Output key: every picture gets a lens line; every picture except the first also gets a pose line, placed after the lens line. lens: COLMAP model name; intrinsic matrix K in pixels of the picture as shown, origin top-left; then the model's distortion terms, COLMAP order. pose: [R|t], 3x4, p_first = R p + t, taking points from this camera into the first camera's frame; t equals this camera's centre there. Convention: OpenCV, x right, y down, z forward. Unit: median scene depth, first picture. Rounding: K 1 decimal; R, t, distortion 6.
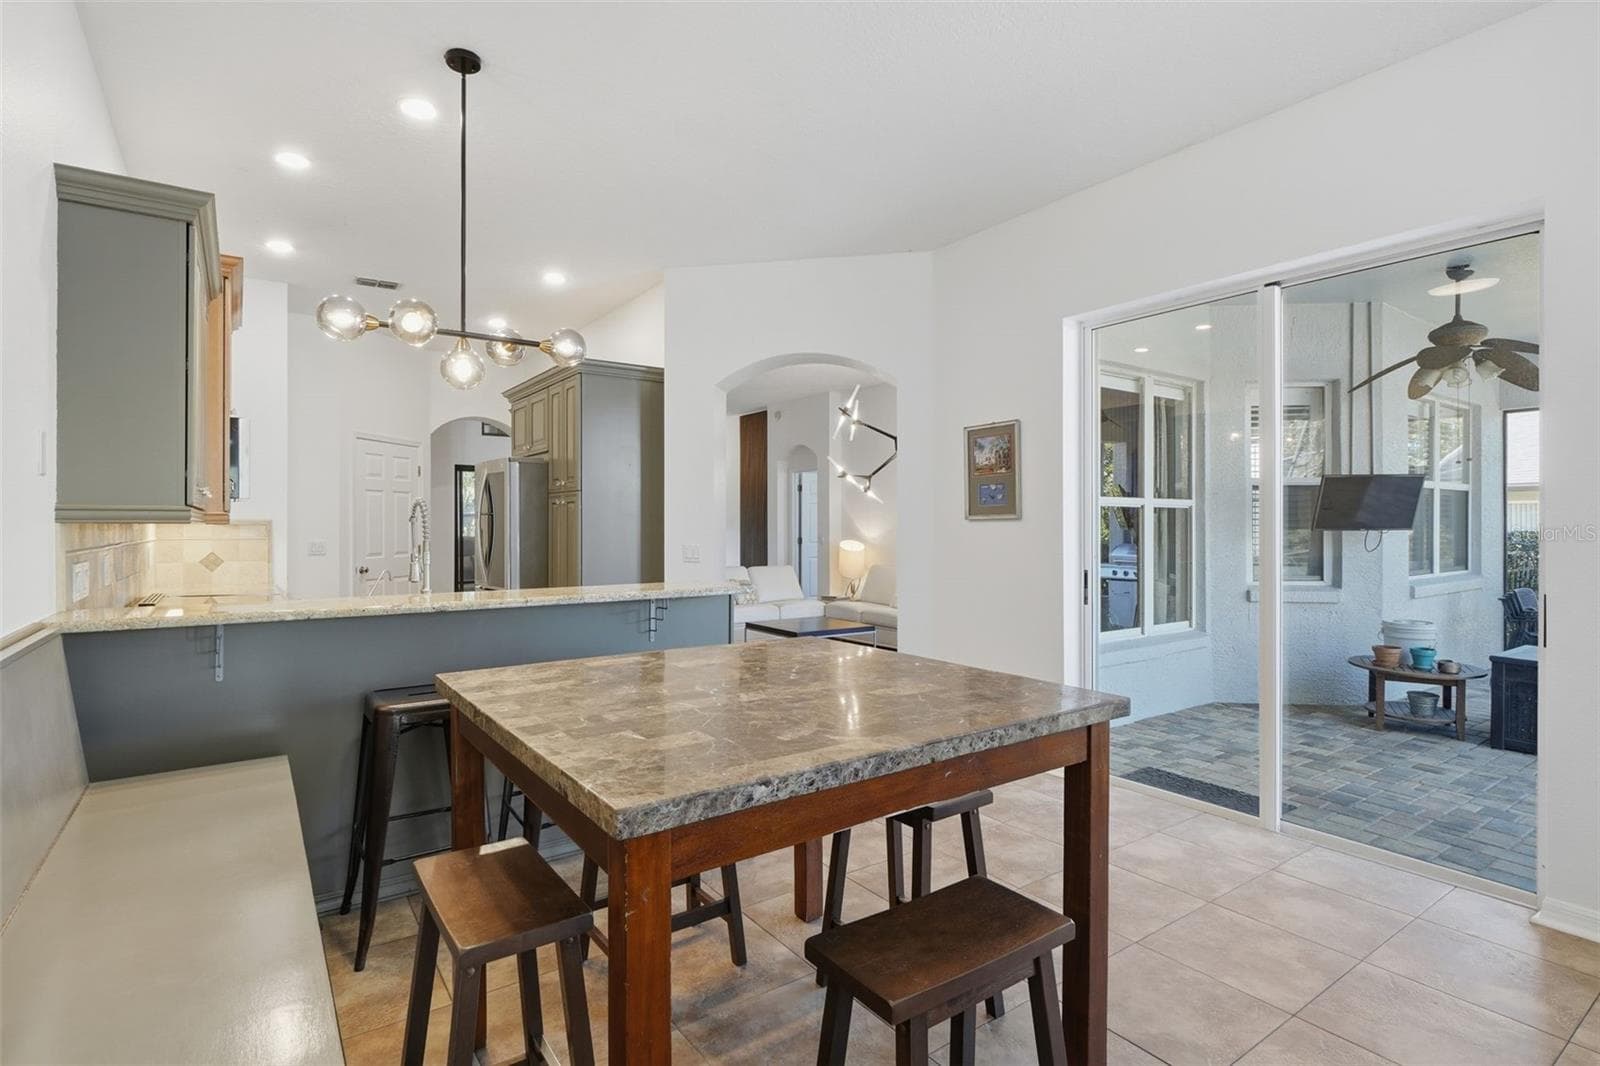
lens RADIAL K [[807.5, 0, 801.0], [0, 807.5, 525.7], [0, 0, 1]] dist [-0.000827, -0.000018]
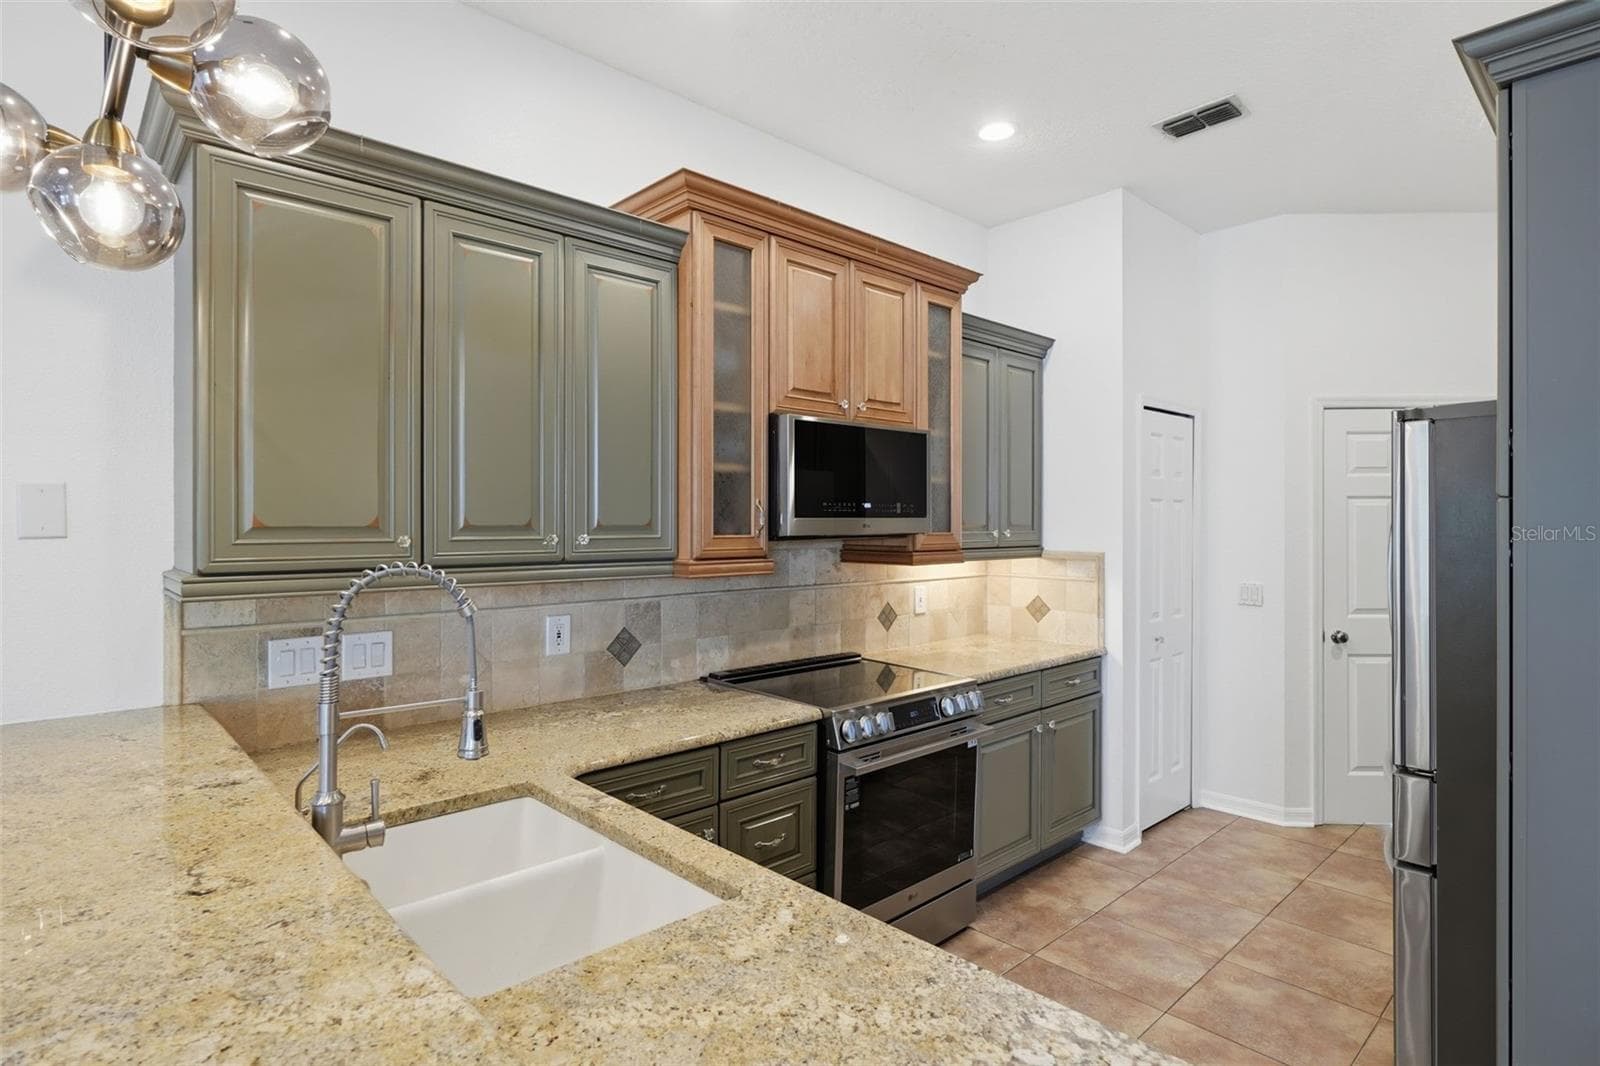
lens RADIAL K [[807.5, 0, 798.6], [0, 807.5, 524.3], [0, 0, 1]] dist [-0.000827, -0.000018]
pose [[0.135223, -0.003306, -0.990810, -0.029778], [-0.001552, 0.999992, -0.003549, -0.028308], [0.990814, 0.002018, 0.135217, 0.661907]]
